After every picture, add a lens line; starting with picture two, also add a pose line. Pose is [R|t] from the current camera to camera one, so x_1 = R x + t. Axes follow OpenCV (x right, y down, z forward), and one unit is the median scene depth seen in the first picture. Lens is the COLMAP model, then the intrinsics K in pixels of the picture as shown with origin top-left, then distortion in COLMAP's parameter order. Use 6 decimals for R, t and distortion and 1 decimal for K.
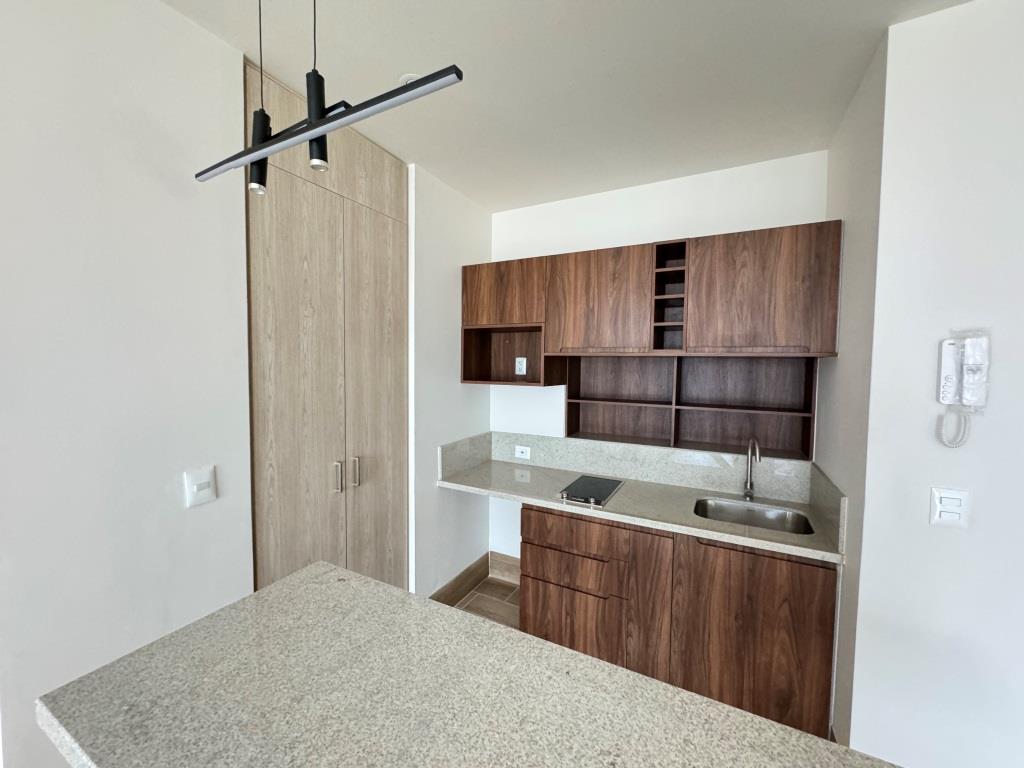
lens RADIAL K [[406.6, 0, 512.0], [0, 406.6, 383.1], [0, 0, 1]] dist [-0.003999, 0.000916]
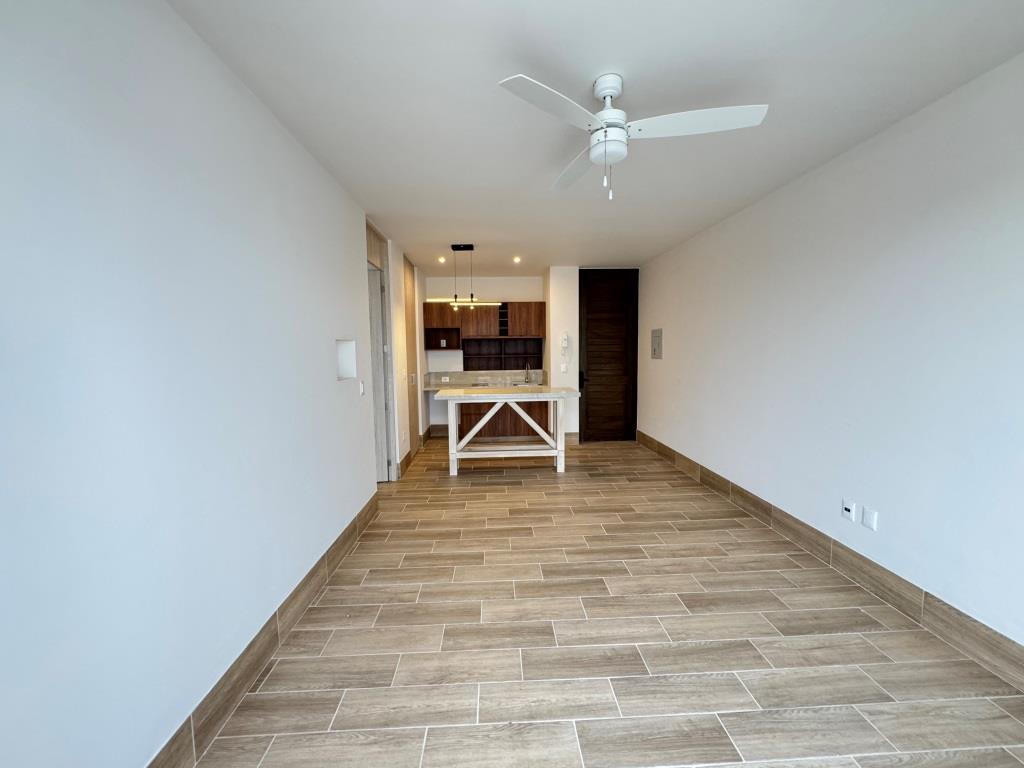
lens RADIAL K [[406.6, 0, 511.6], [0, 406.6, 385.3], [0, 0, 1]] dist [-0.003999, 0.000916]
pose [[0.856459, -0.067888, 0.511732, -1.218693], [0.047905, 0.997489, 0.052154, 0.137731], [-0.513988, -0.020153, 0.857561, -1.770545]]
